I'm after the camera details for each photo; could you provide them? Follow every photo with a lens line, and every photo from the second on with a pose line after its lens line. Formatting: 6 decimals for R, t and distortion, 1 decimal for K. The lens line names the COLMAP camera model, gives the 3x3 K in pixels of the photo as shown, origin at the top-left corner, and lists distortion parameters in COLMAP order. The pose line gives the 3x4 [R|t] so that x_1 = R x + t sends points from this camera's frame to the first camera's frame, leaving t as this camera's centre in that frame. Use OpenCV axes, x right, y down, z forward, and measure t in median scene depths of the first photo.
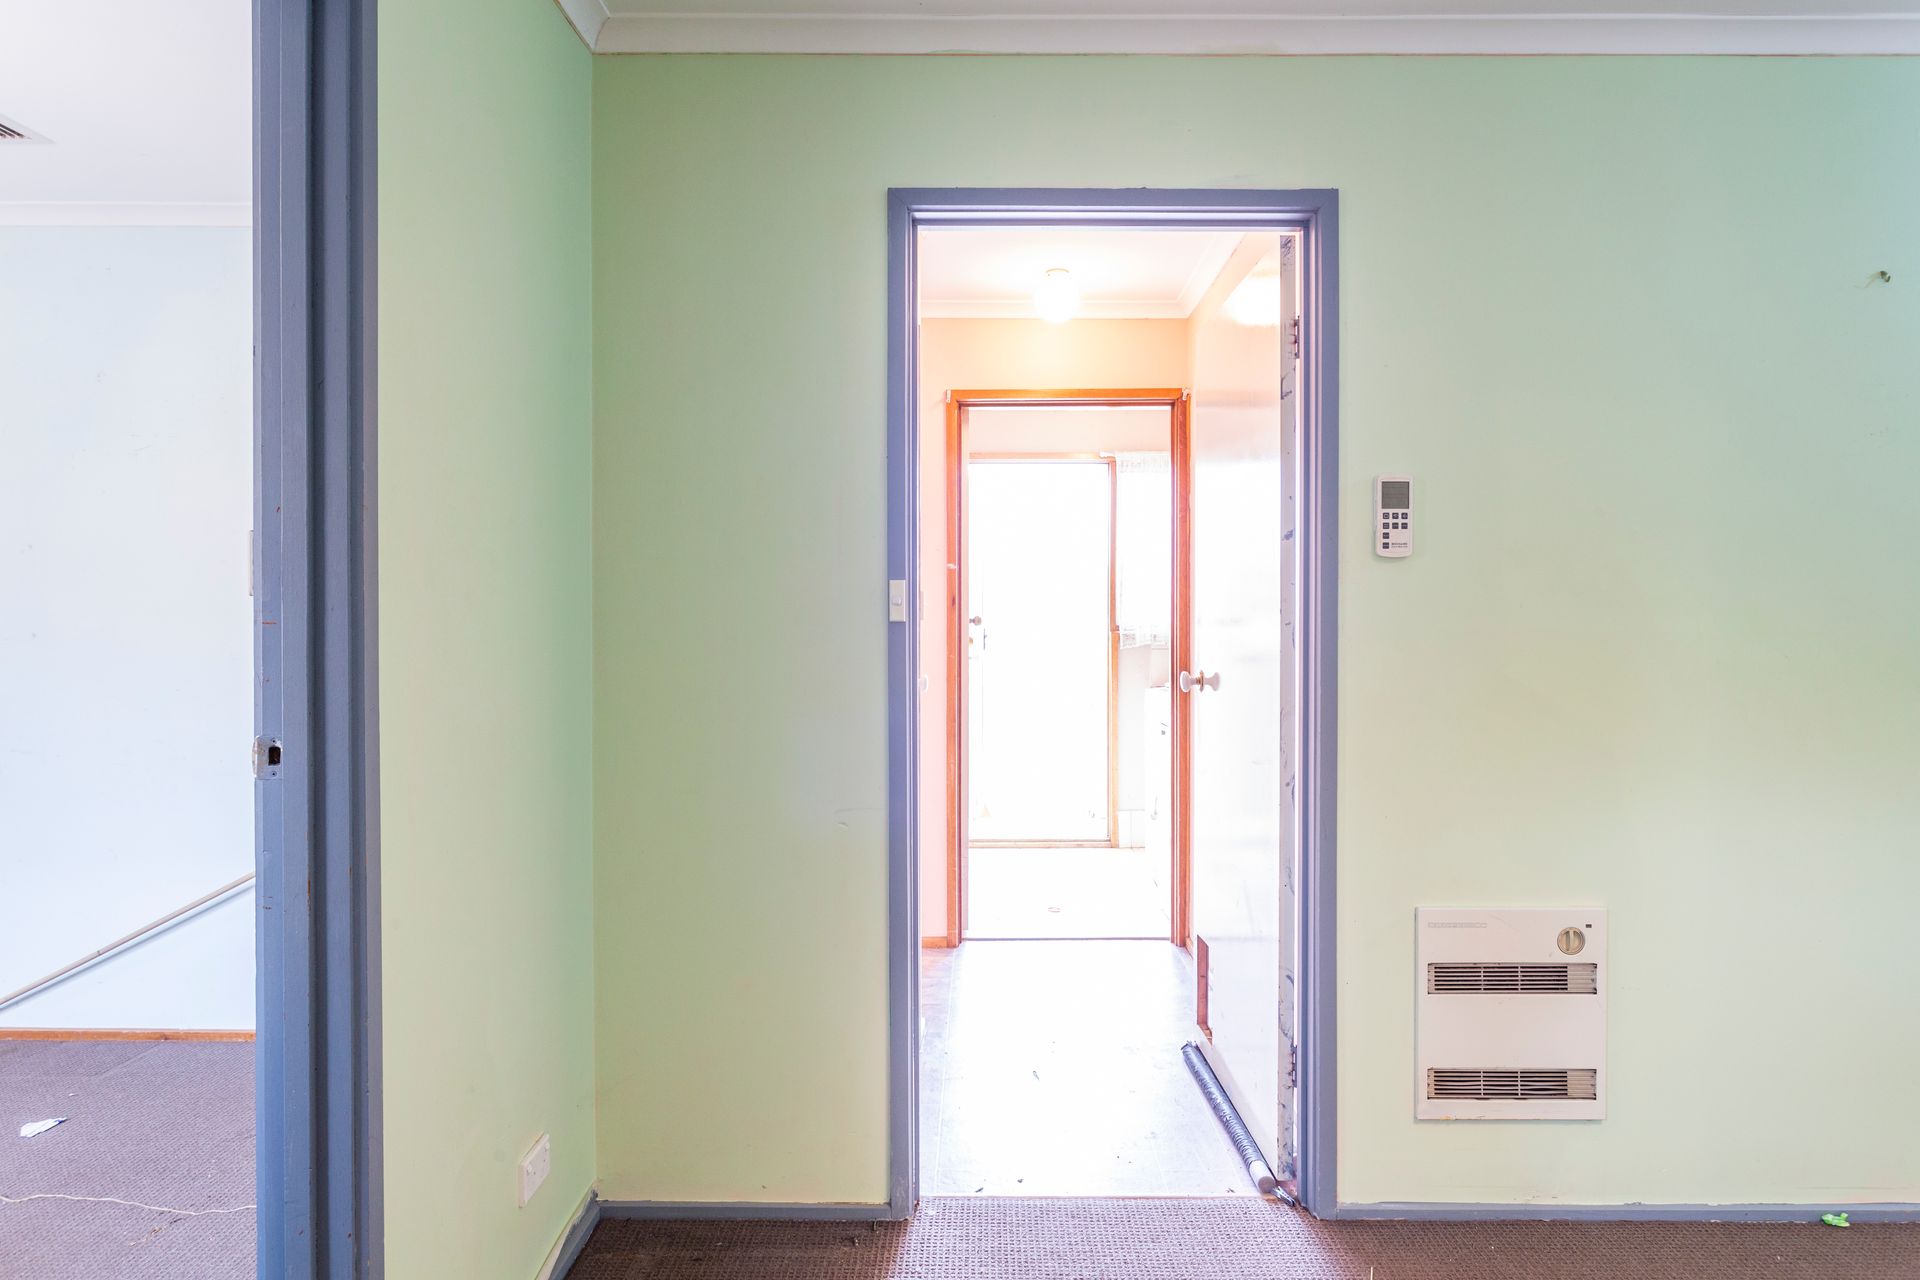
lens RADIAL K [[1108.1, 0, 979.9], [0, 1108.1, 630.1], [0, 0, 1]] dist [-0.003252, -0.000465]
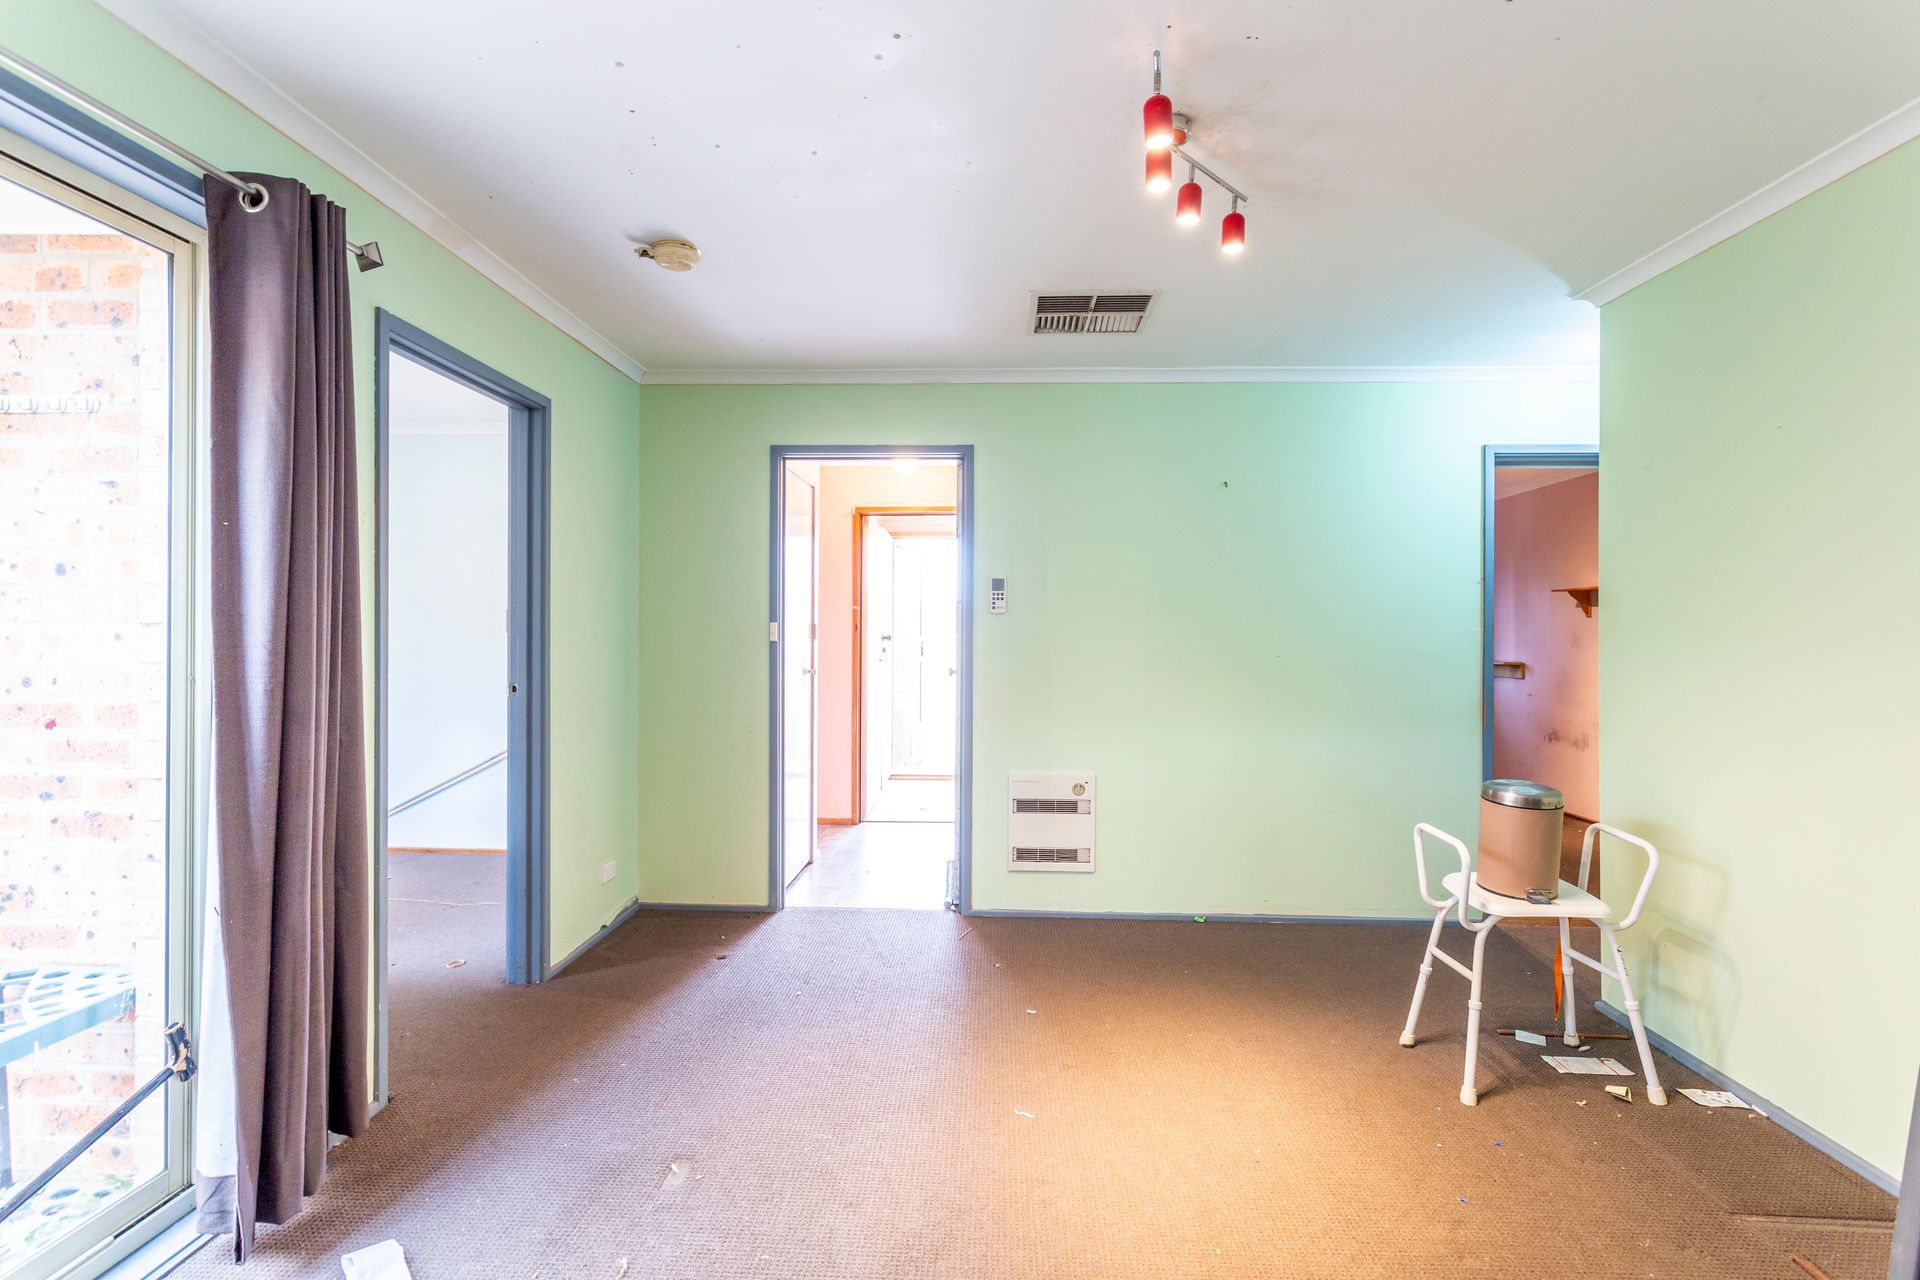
lens RADIAL K [[904.6, 0, 960.0], [0, 904.6, 640.0], [0, 0, 1]] dist [0.003693, 0.000367]
pose [[0.999057, 0.005720, -0.043031, 0.374360], [-0.005796, 0.999982, -0.001630, -0.009185], [0.043021, 0.001878, 0.999072, -0.787736]]
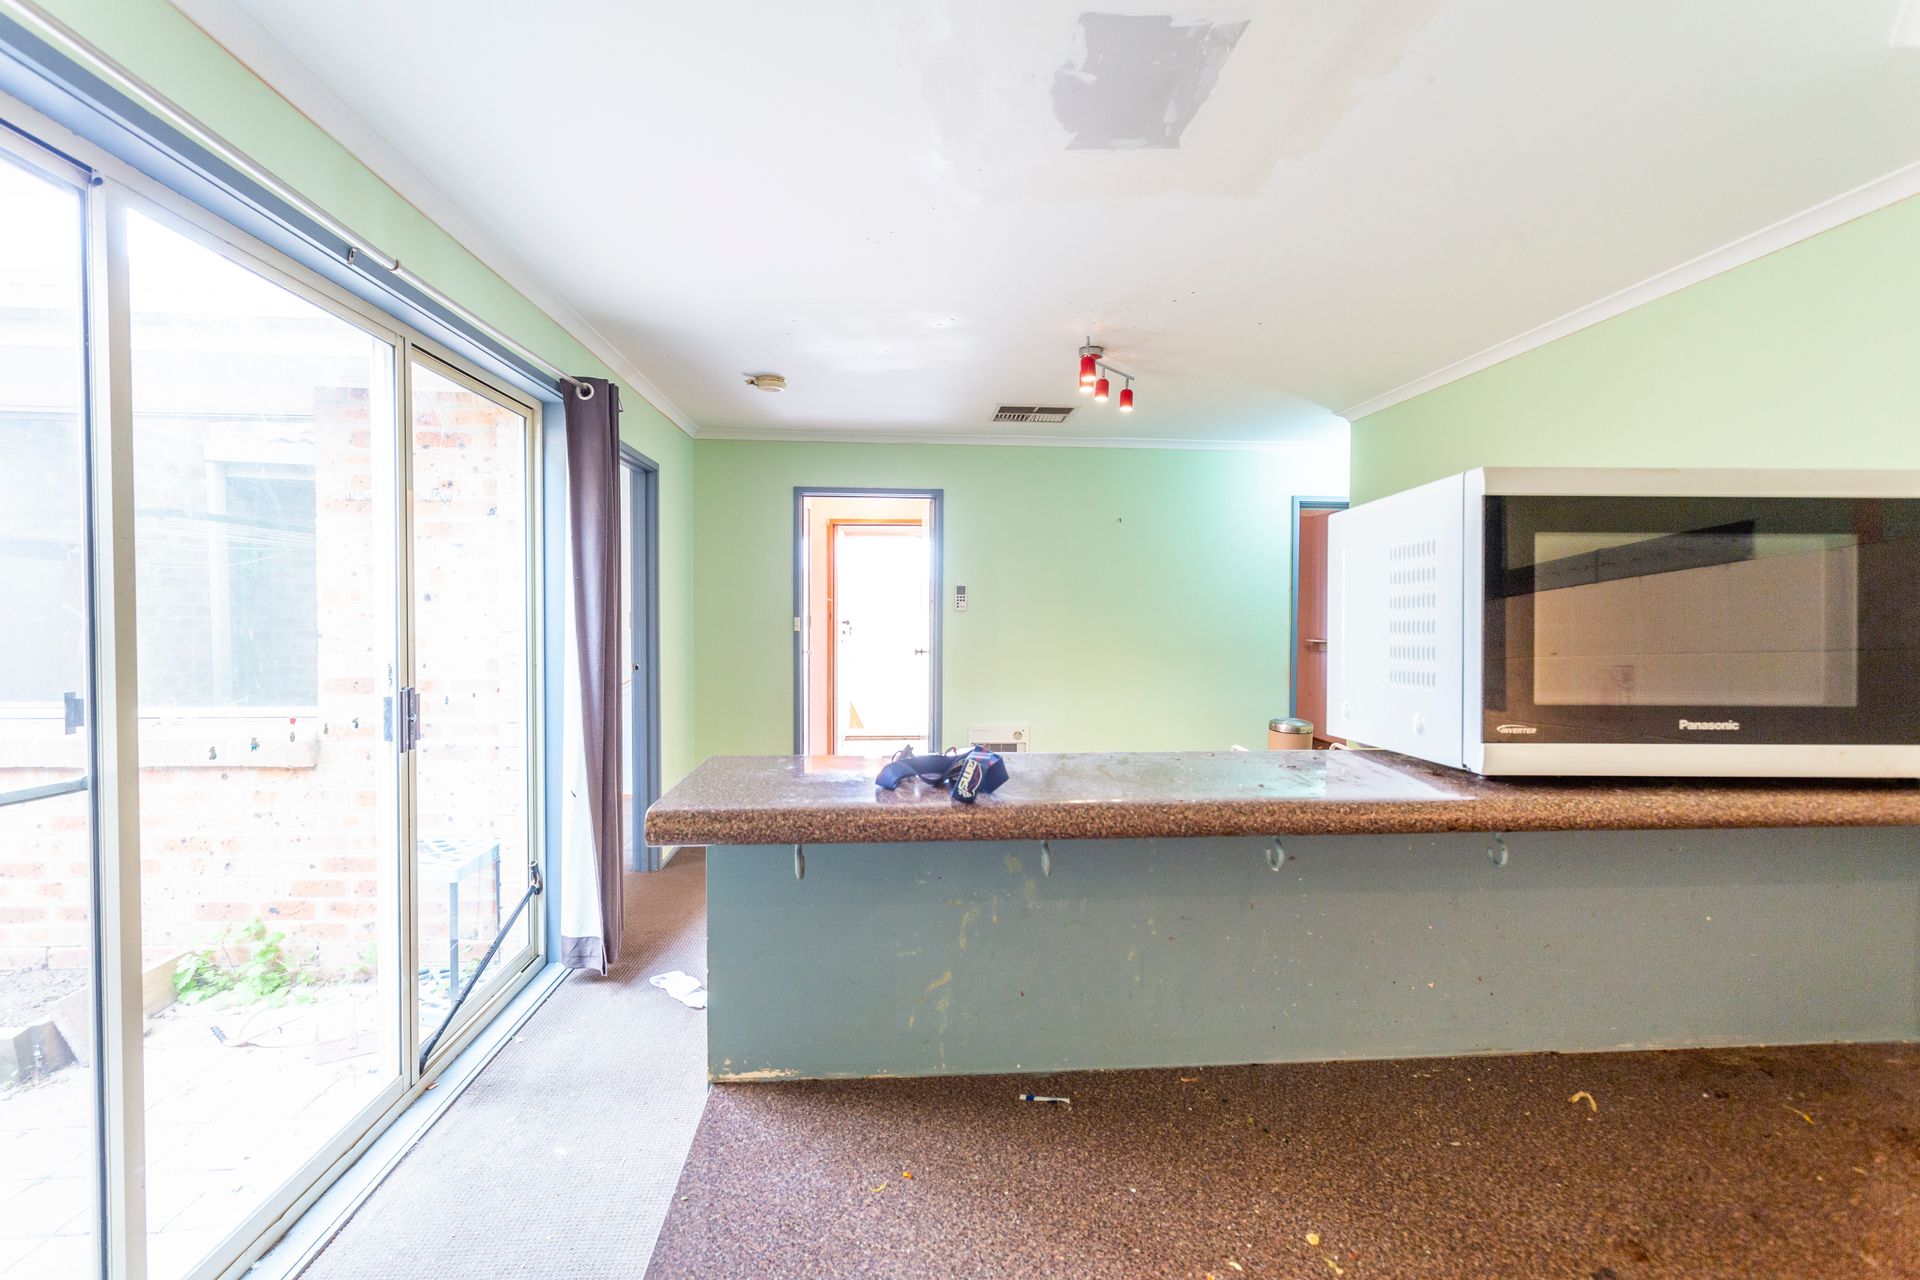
lens RADIAL K [[904.6, 0, 960.0], [0, 904.6, 640.0], [0, 0, 1]] dist [0.003693, 0.000367]
pose [[0.997412, 0.002793, 0.071848, 0.191616], [-0.004781, 0.999610, 0.027524, -0.053117], [-0.071743, -0.027796, 0.997036, -1.486146]]
